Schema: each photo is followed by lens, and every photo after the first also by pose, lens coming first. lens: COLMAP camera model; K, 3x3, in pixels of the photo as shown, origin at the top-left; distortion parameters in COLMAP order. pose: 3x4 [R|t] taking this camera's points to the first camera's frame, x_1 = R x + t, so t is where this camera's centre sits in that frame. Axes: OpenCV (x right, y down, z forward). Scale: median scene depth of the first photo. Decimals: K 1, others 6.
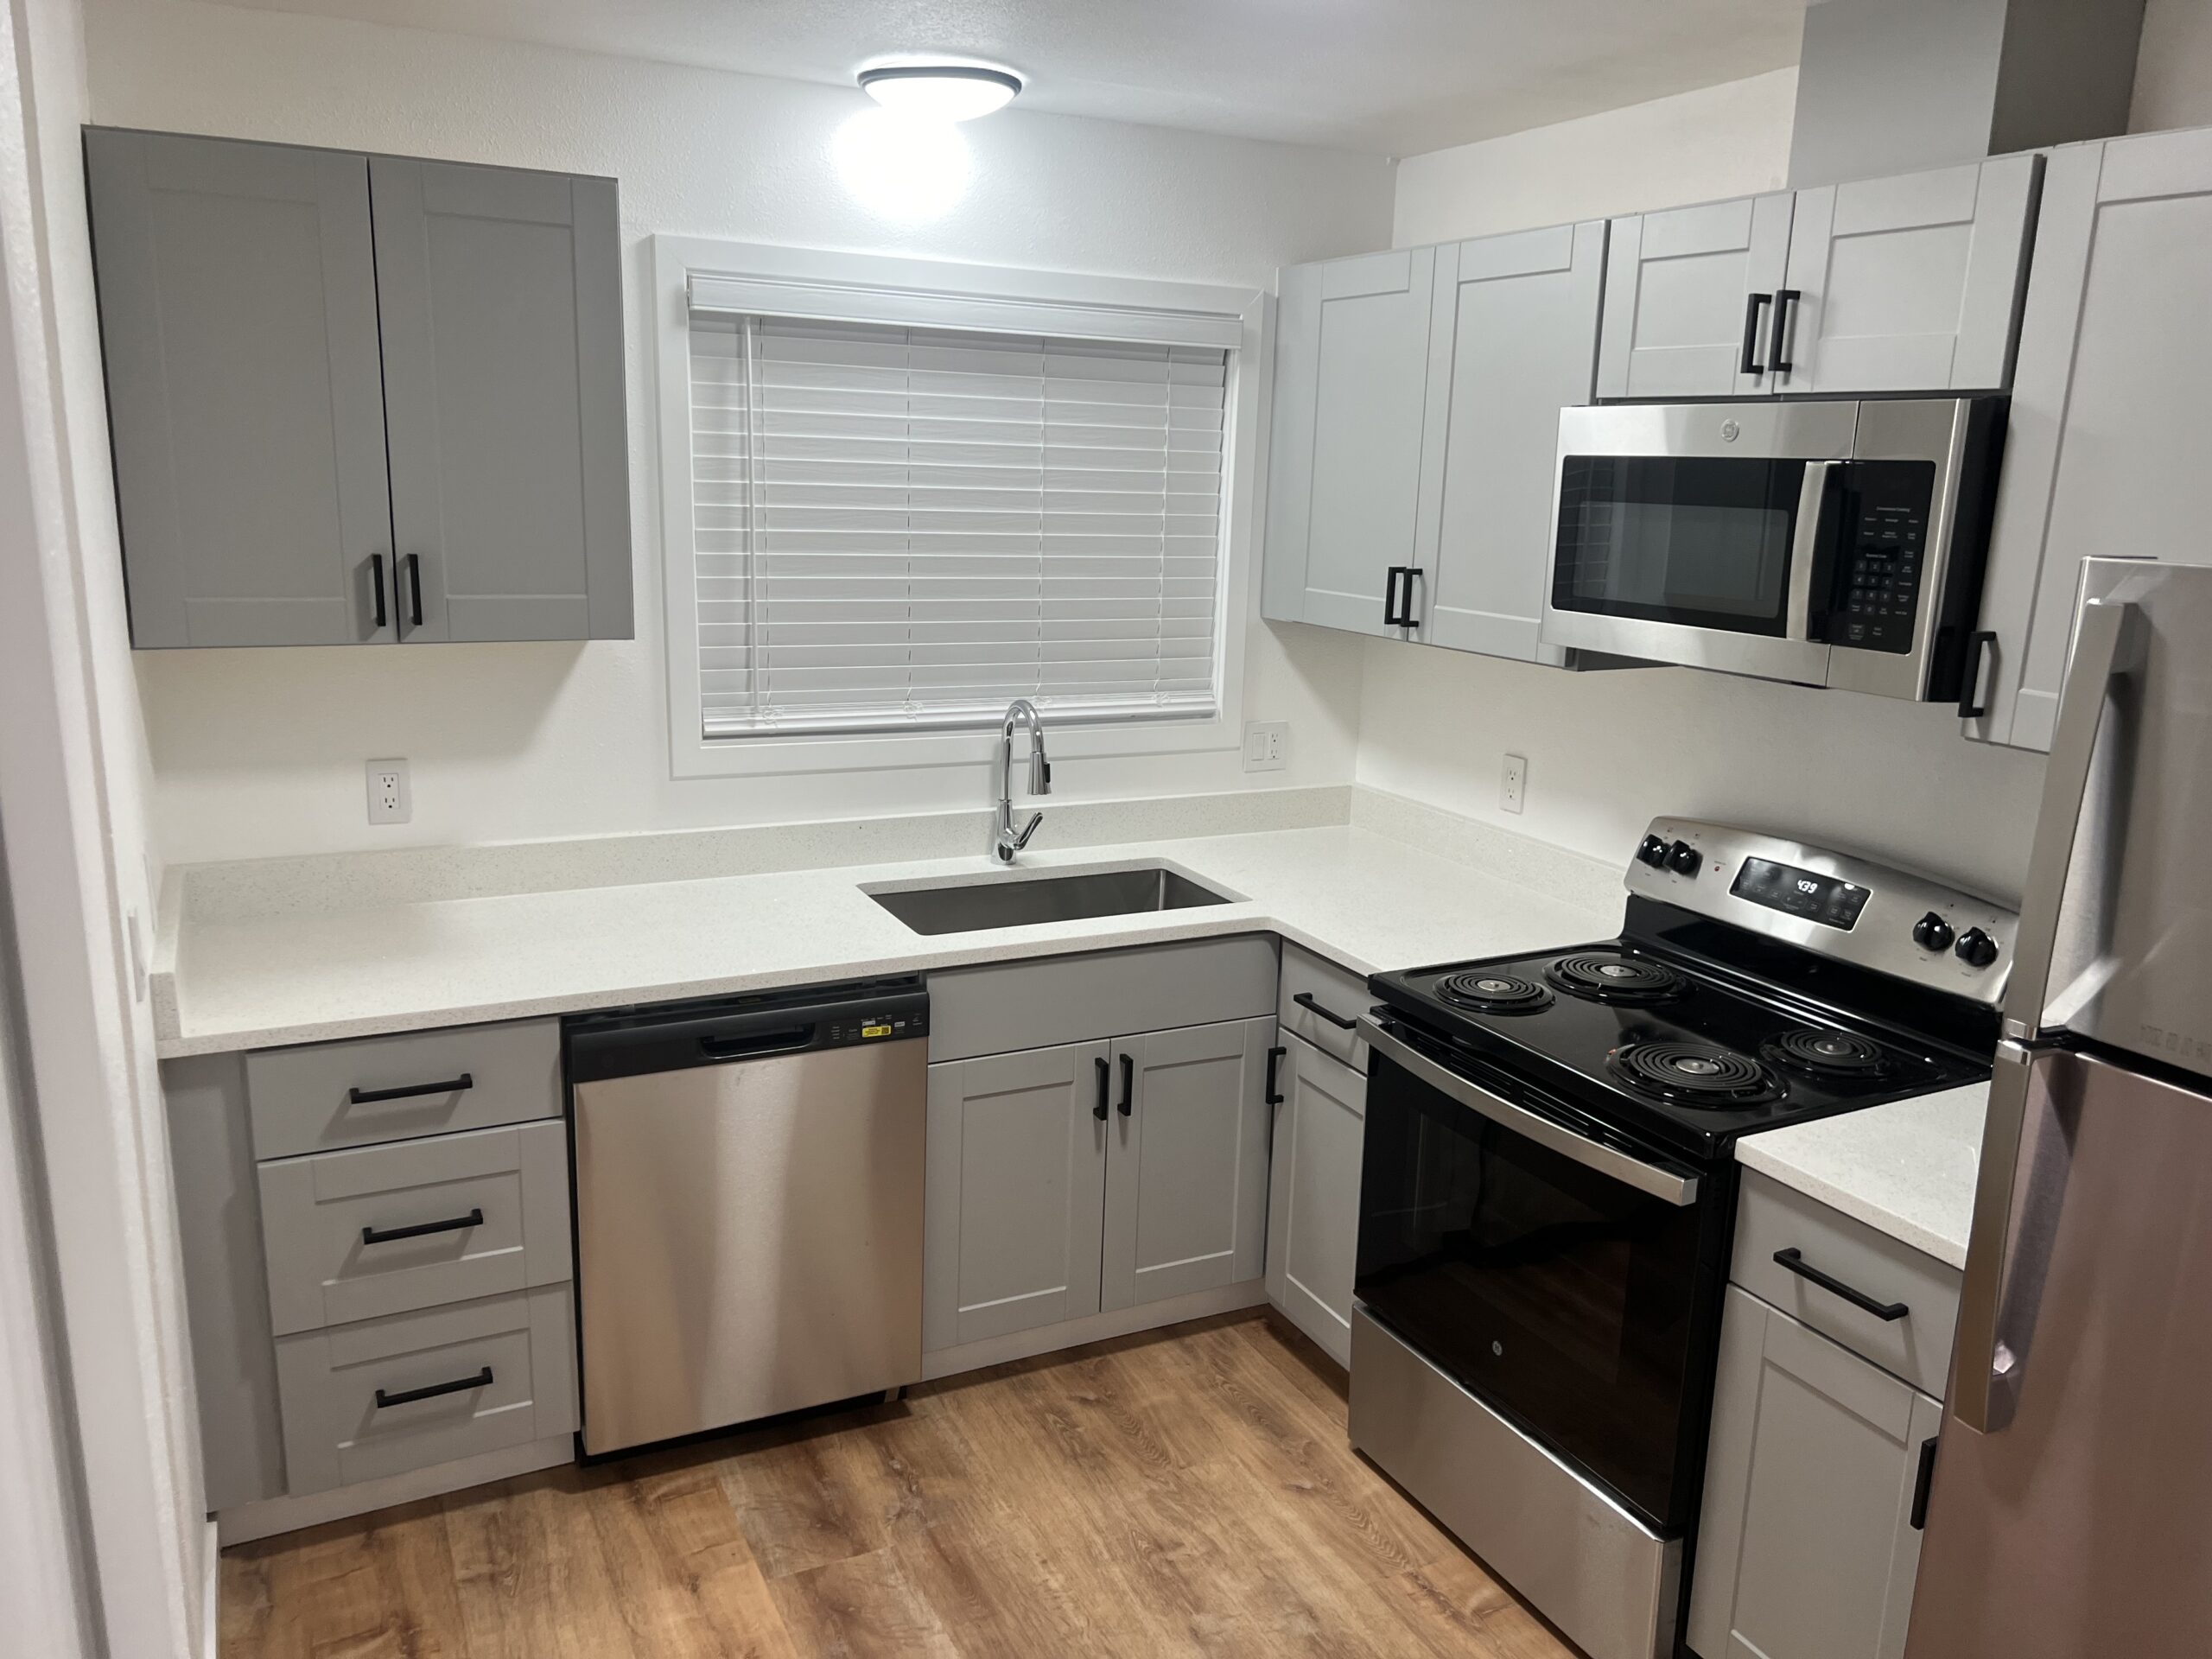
lens RADIAL K [[1659.9, 0, 1106.0], [0, 1659.9, 829.5], [0, 0, 1]] dist [0.077753, -0.046168]
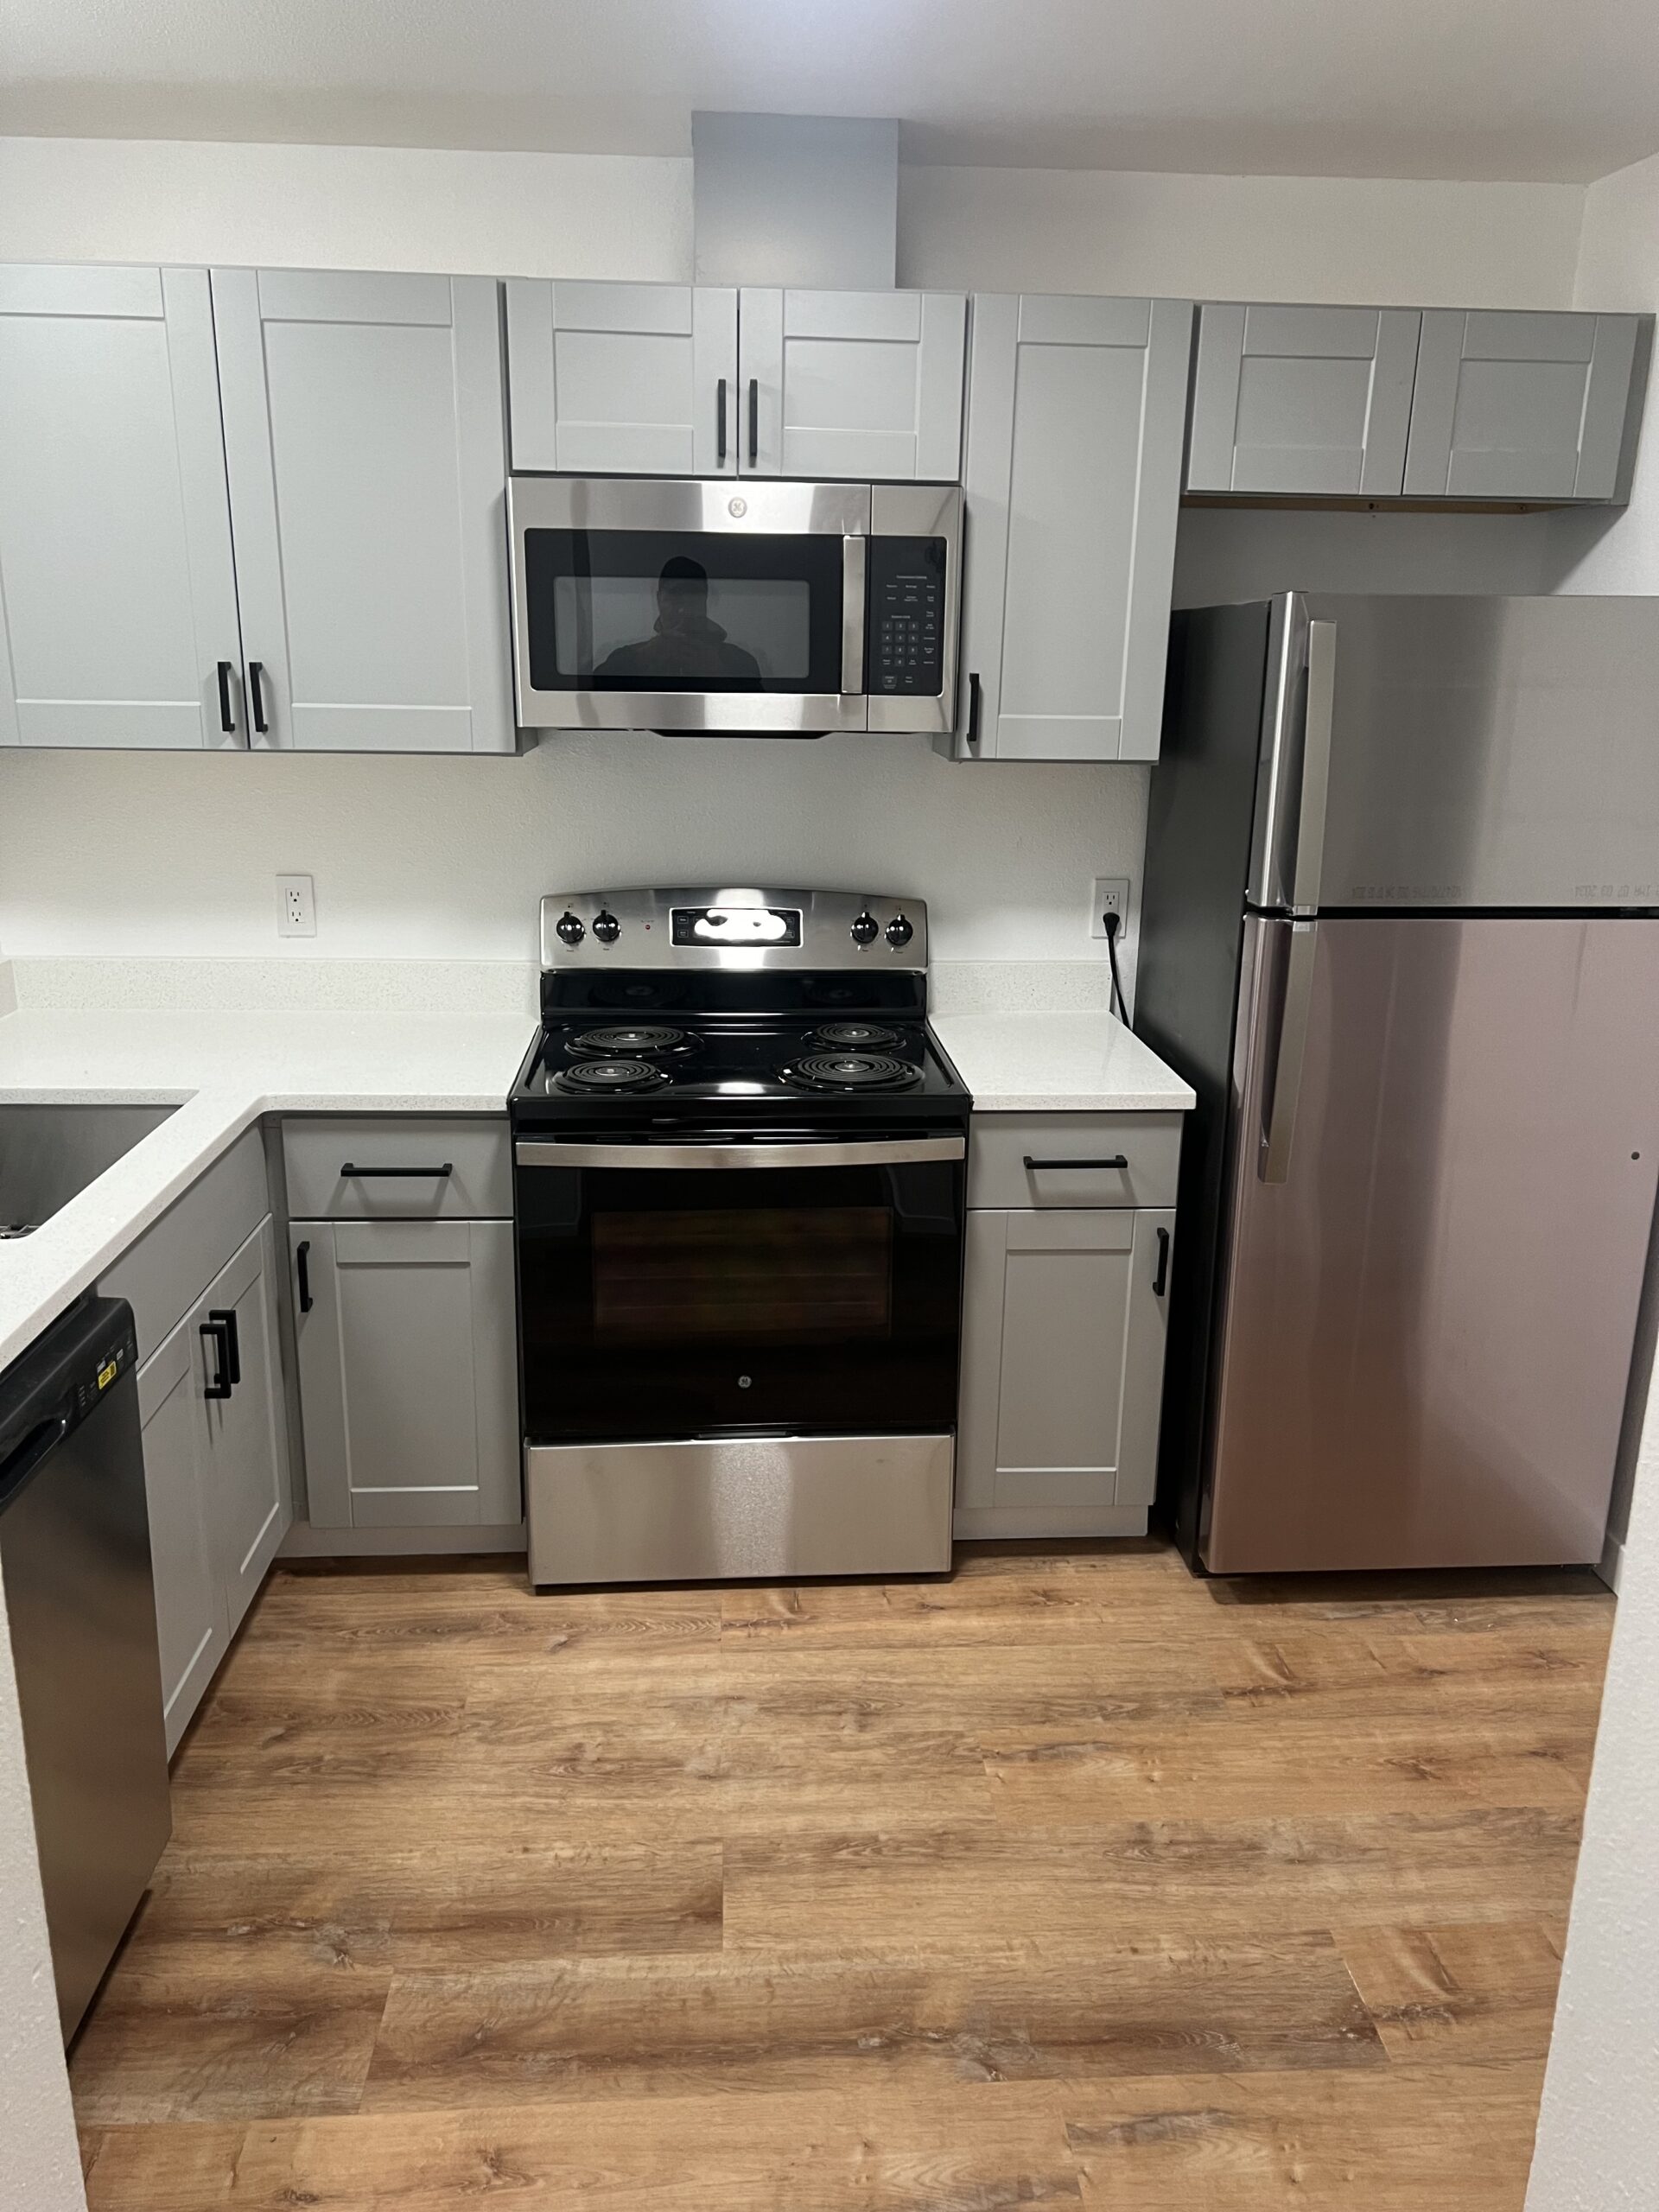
lens RADIAL K [[1659.9, 0, 829.5], [0, 1659.9, 1106.0], [0, 0, 1]] dist [0.077753, -0.046168]
pose [[0.406151, -0.265837, 0.874284, -0.617446], [0.200713, 0.959338, 0.198456, -0.060808], [-0.891490, 0.094877, 0.442993, 0.454649]]
